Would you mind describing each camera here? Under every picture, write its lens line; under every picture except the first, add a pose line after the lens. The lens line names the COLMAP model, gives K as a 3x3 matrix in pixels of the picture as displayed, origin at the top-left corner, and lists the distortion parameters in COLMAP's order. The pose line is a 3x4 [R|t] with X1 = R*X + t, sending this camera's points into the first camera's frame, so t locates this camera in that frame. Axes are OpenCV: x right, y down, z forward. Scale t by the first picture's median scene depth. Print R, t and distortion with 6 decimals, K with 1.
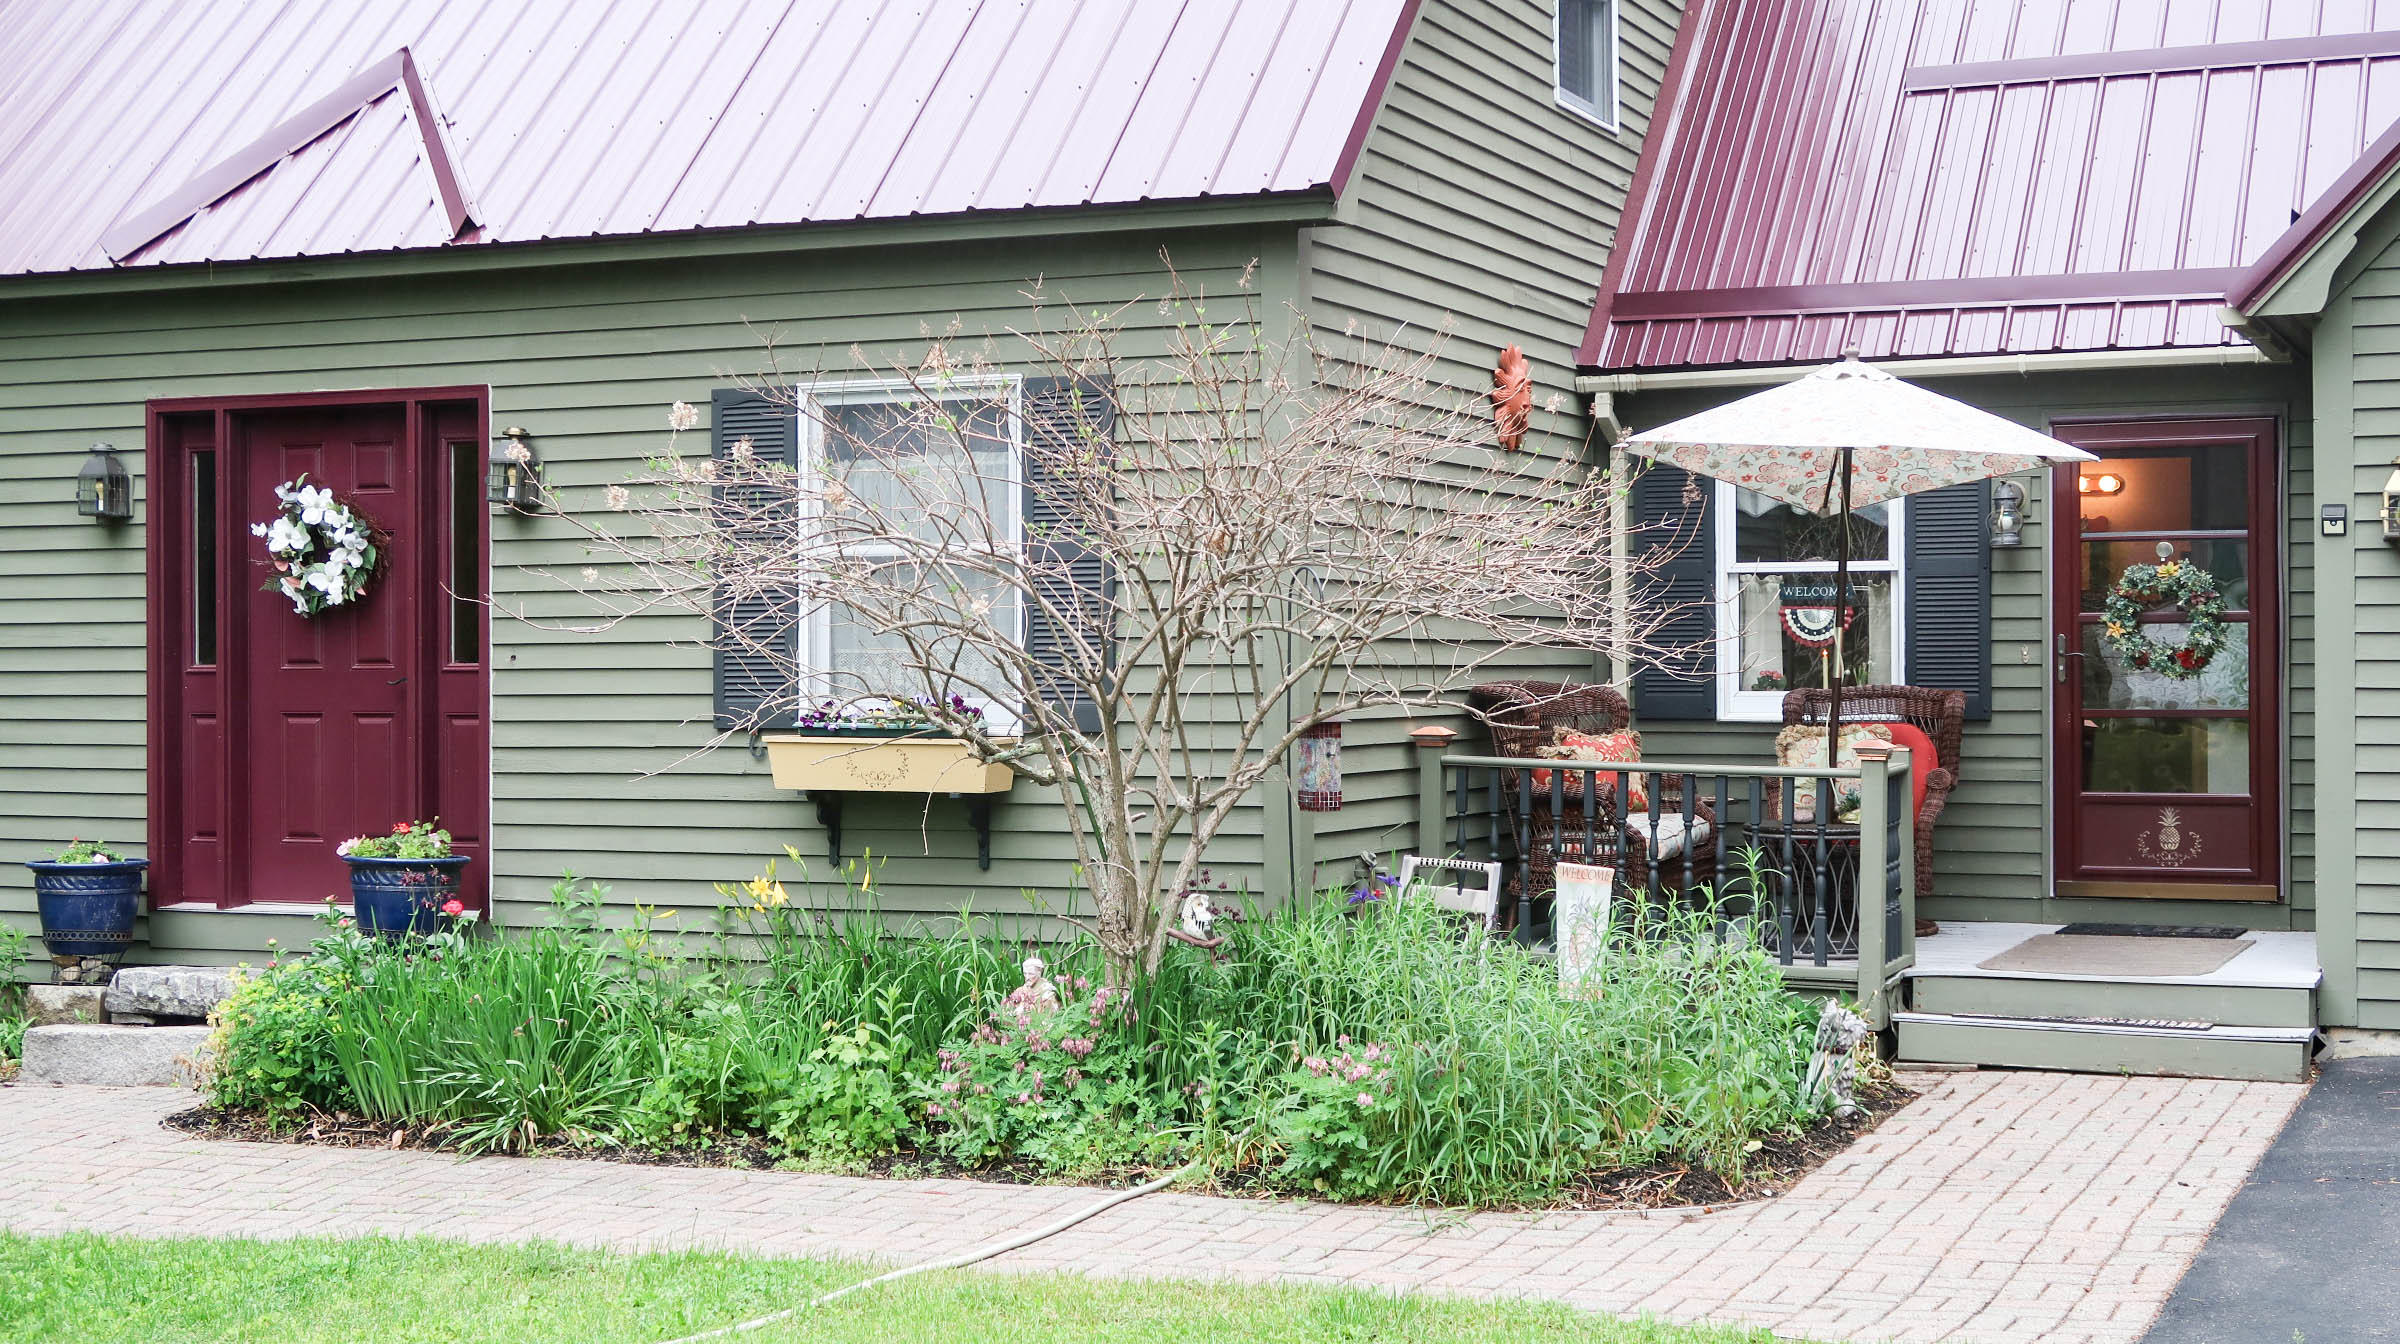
lens RADIAL K [[2956.3, 0, 1200.0], [0, 2956.3, 672.0], [0, 0, 1]] dist [0.008272, 0.016088]
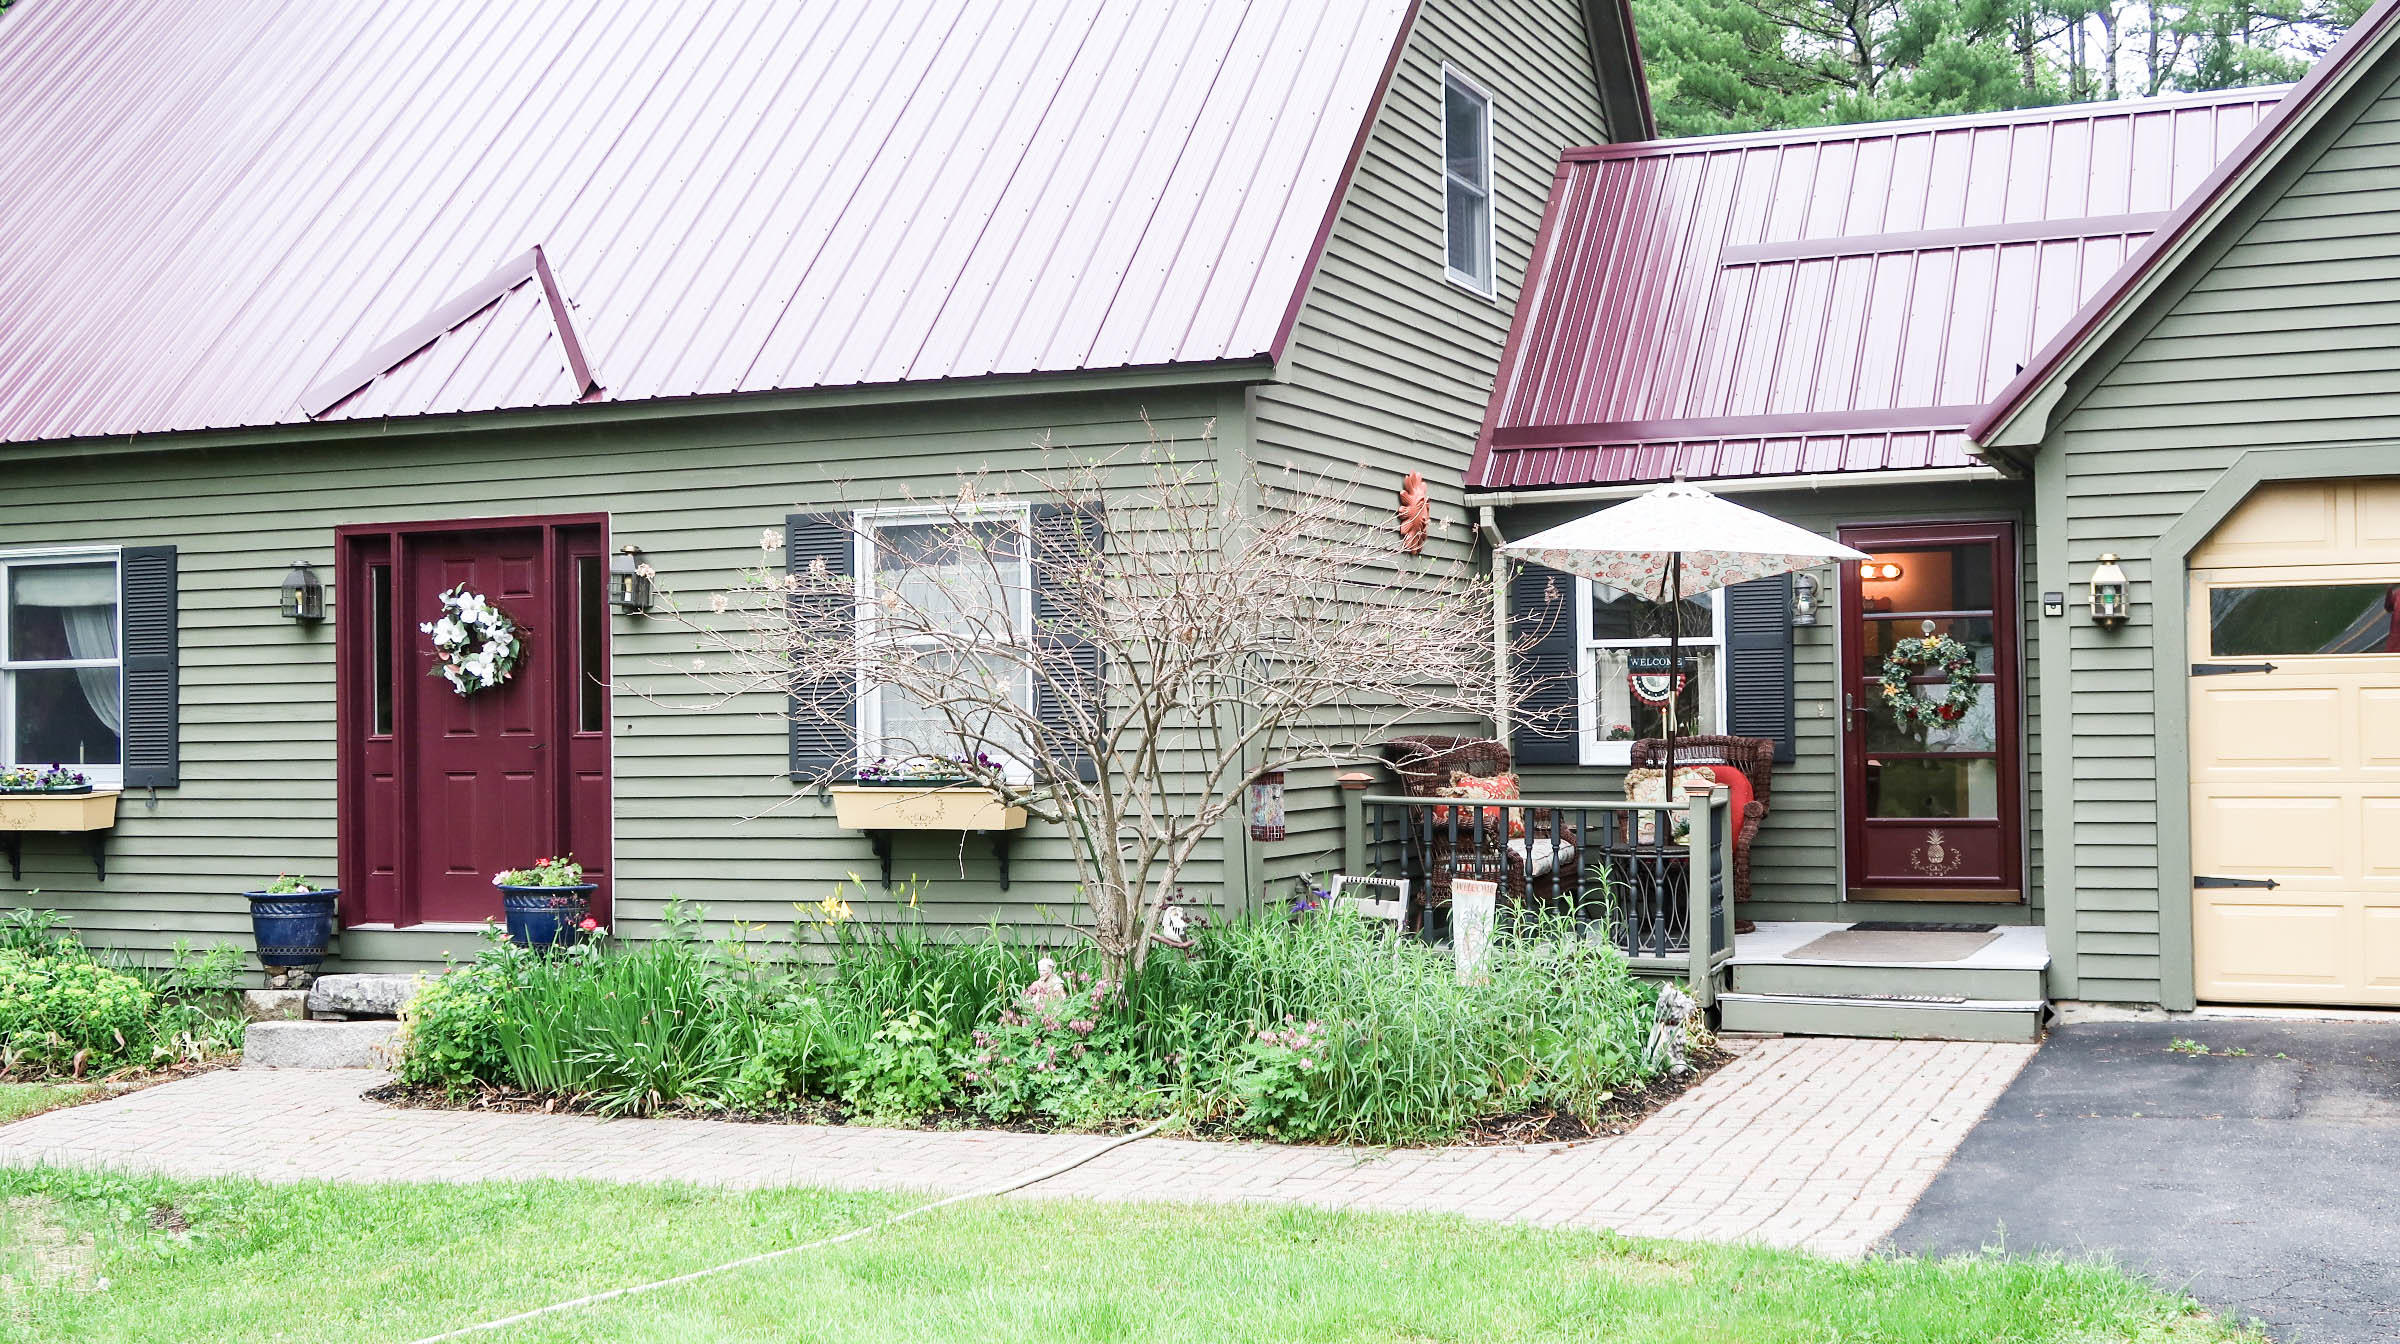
lens RADIAL K [[2596.5, 0, 1200.0], [0, 2596.5, 672.0], [0, 0, 1]] dist [-0.002500, -0.010769]
pose [[0.999760, -0.010438, 0.019238, -0.009276], [0.010755, 0.999806, -0.016471, -0.007555], [-0.019062, 0.016674, 0.999679, -0.120113]]
